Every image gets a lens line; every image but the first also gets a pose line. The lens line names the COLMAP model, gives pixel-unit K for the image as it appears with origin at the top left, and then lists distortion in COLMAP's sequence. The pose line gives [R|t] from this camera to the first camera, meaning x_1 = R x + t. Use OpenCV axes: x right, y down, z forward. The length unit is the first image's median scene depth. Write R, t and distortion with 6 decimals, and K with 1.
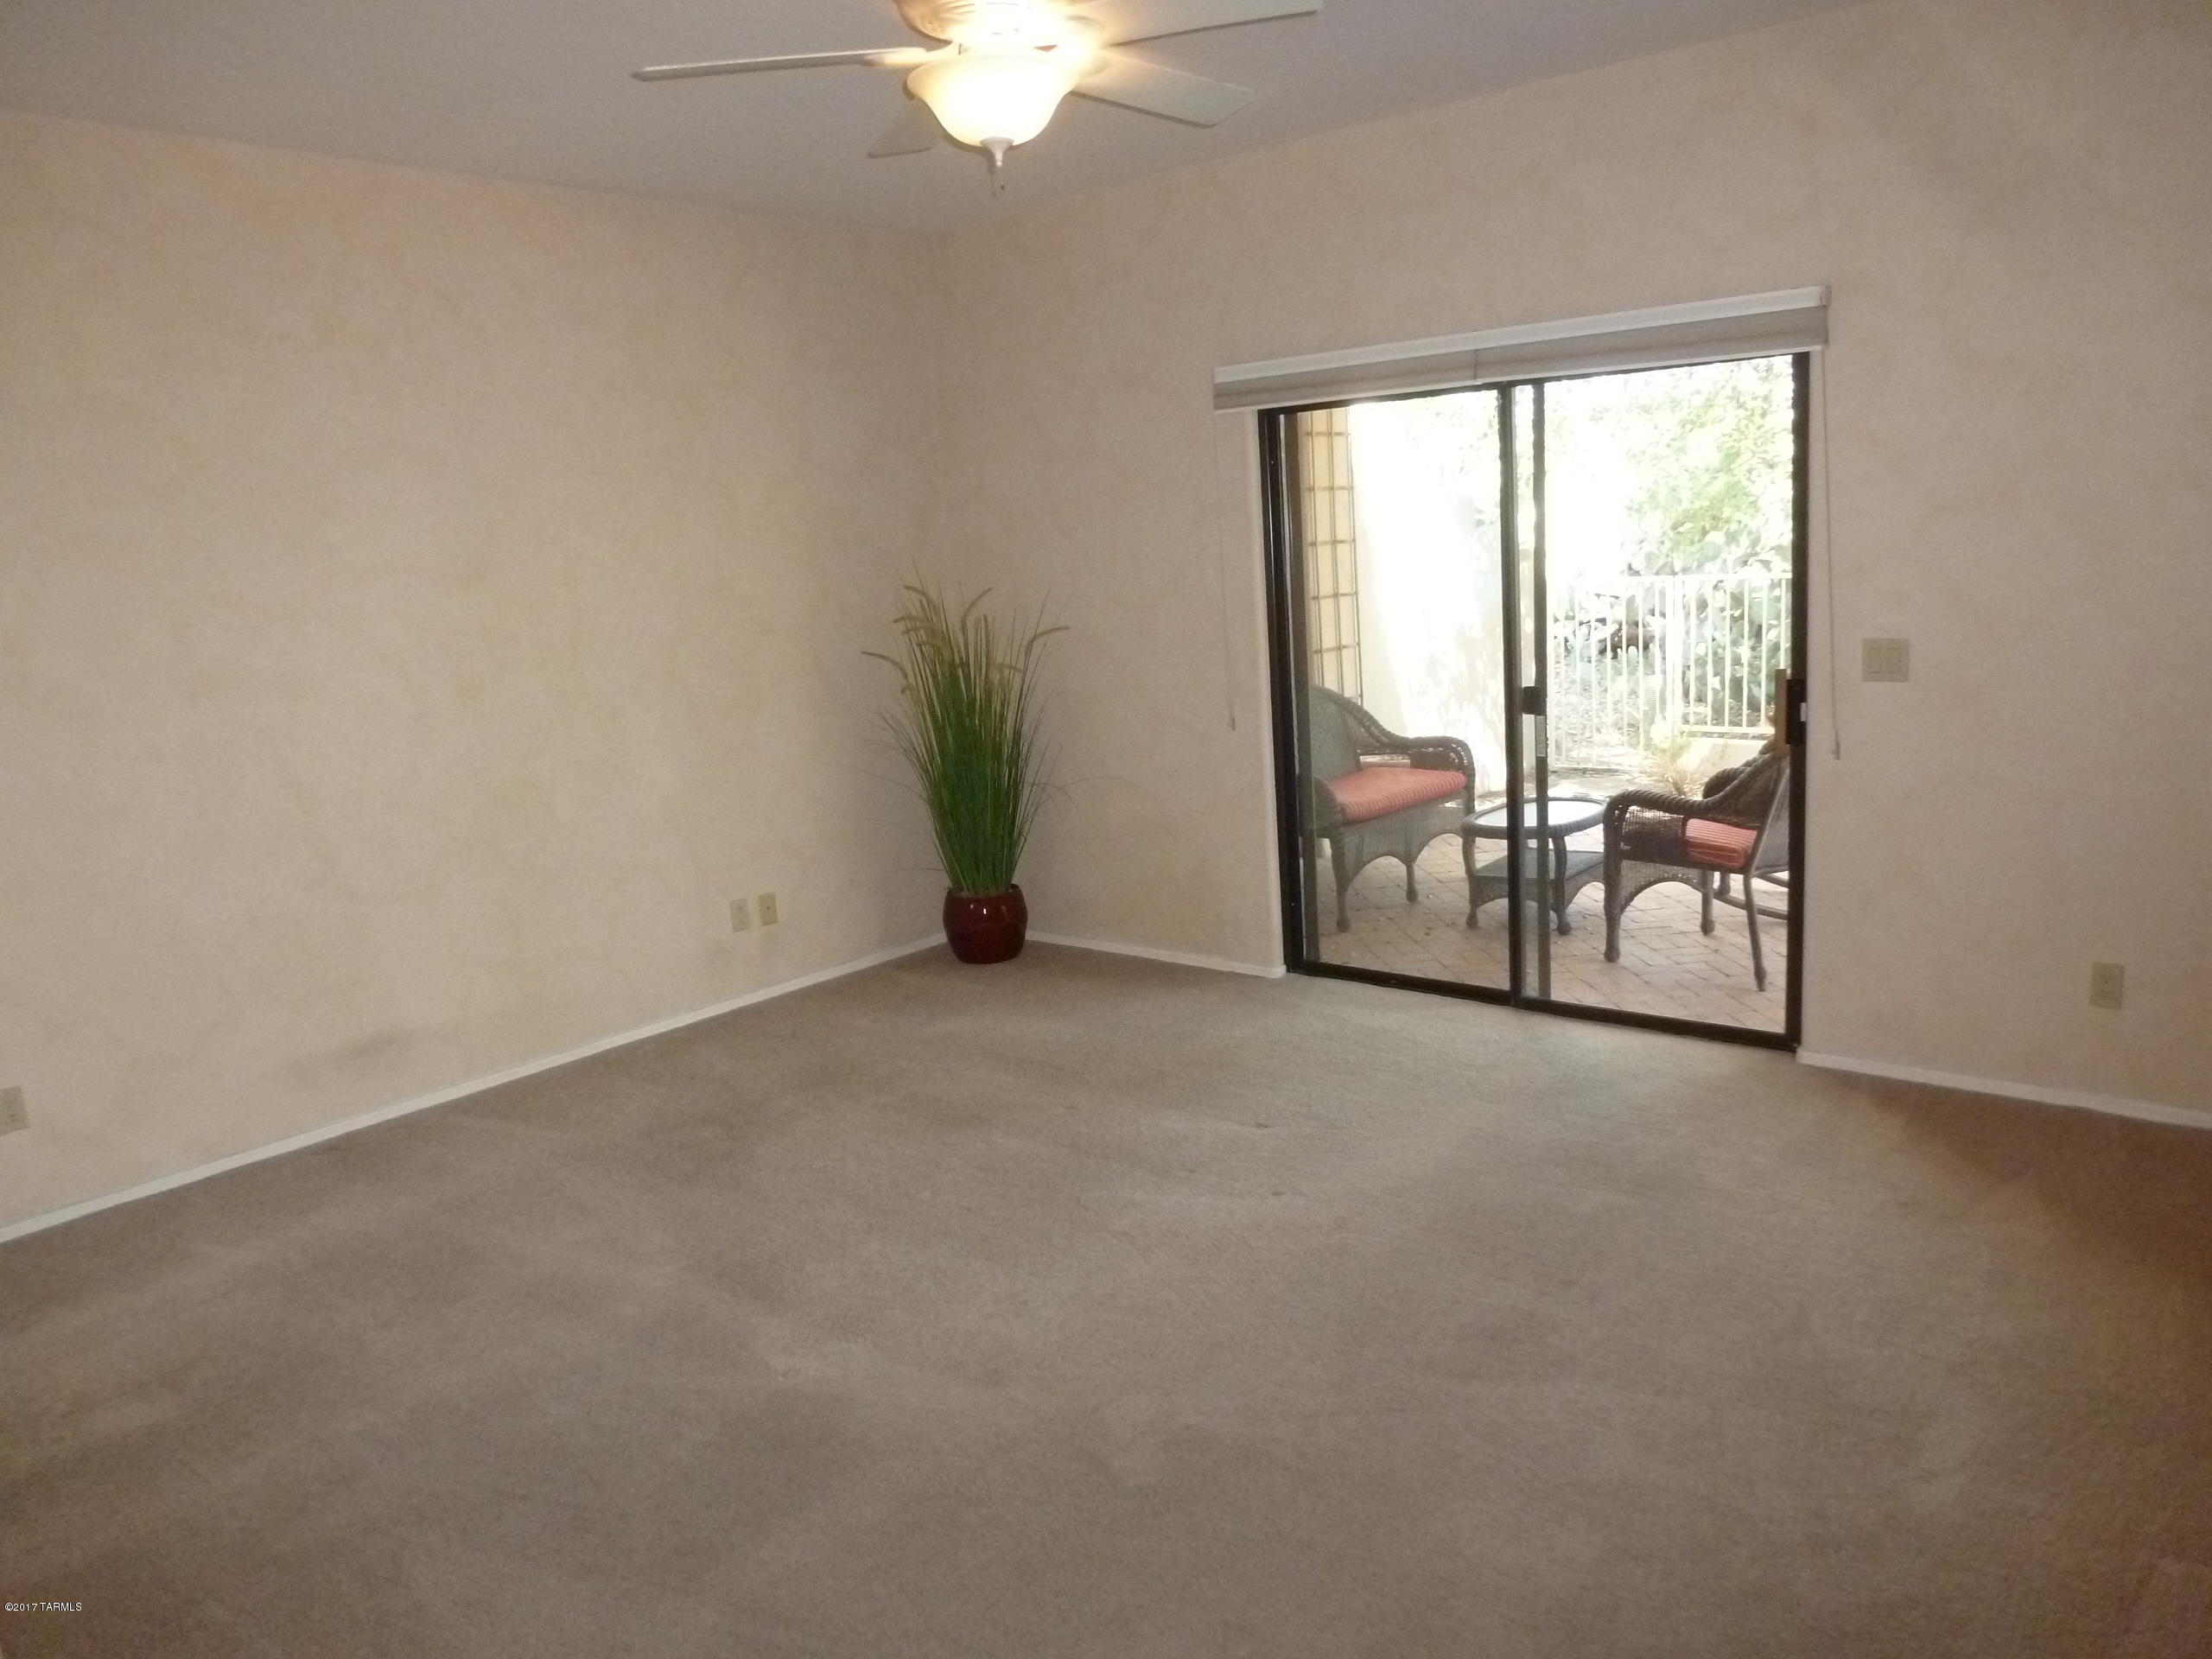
lens RADIAL K [[1729.7, 0, 1106.0], [0, 1729.7, 829.5], [0, 0, 1]] dist [-0.001697, -0.000810]
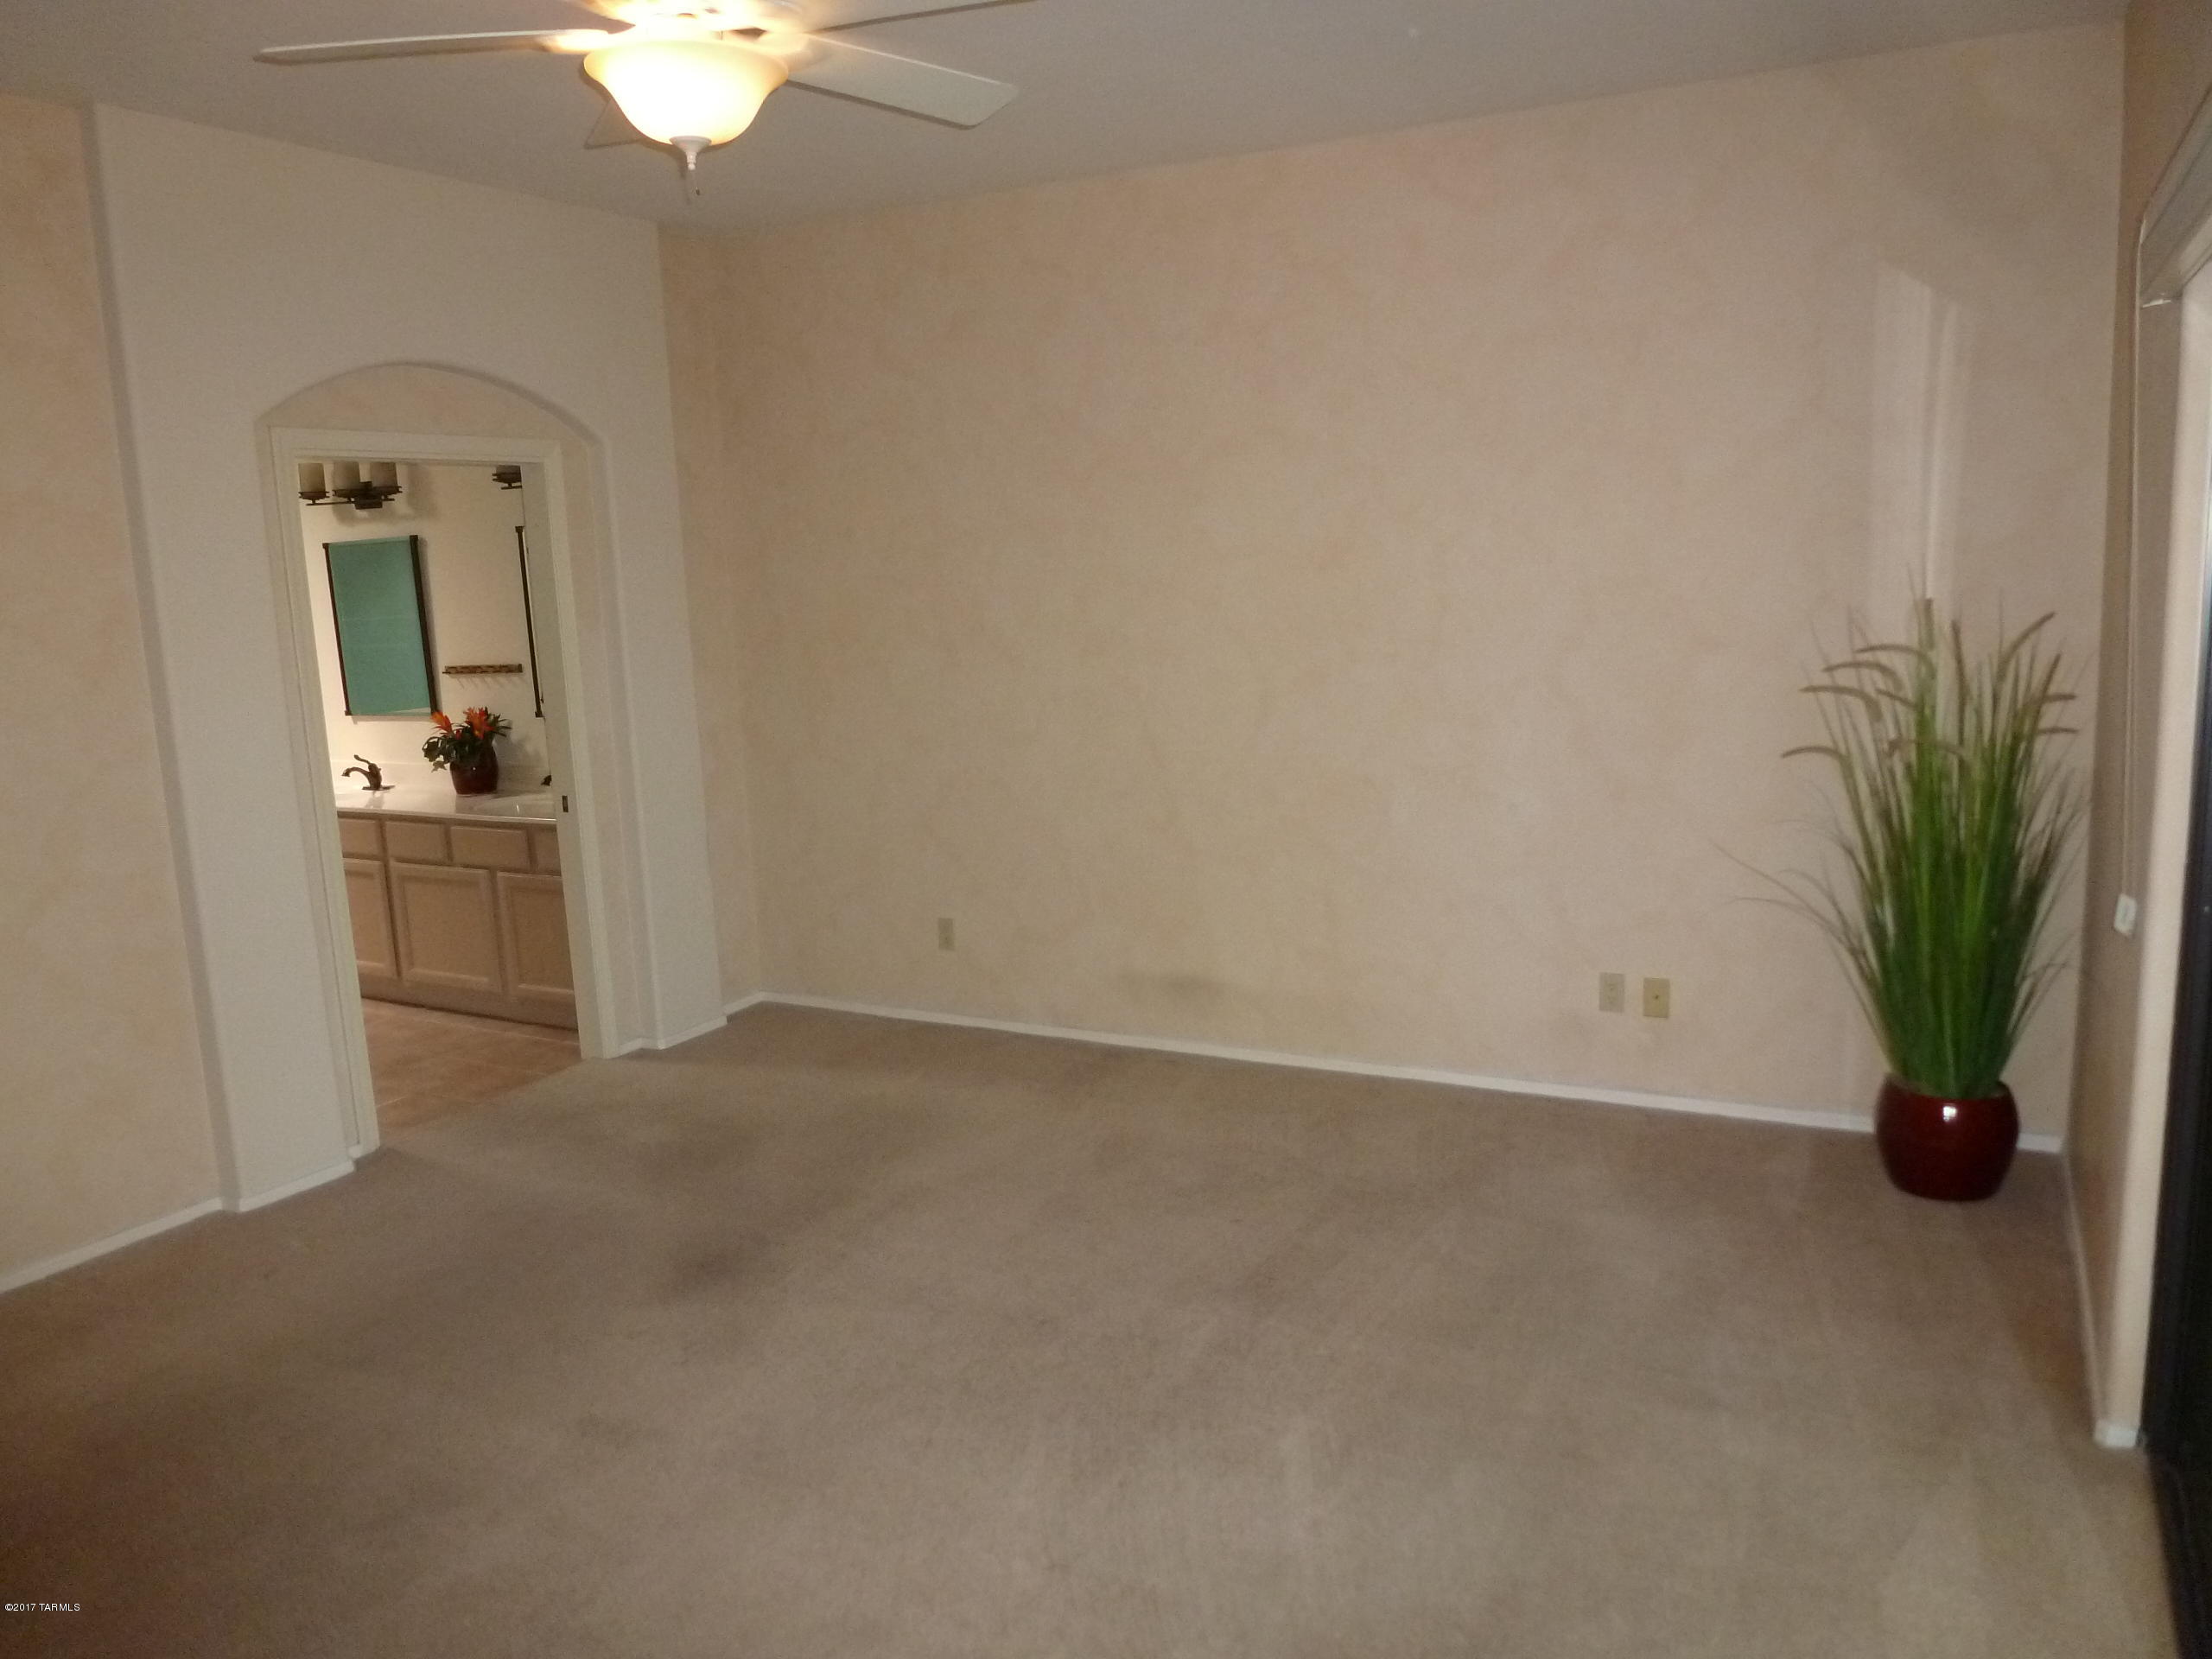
lens RADIAL K [[1729.7, 0, 1106.0], [0, 1729.7, 829.5], [0, 0, 1]] dist [-0.001697, -0.000810]
pose [[0.180795, 0.216398, -0.959419, 0.570660], [-0.138402, 0.971385, 0.193016, -0.166889], [0.973734, 0.097889, 0.205572, 0.683852]]
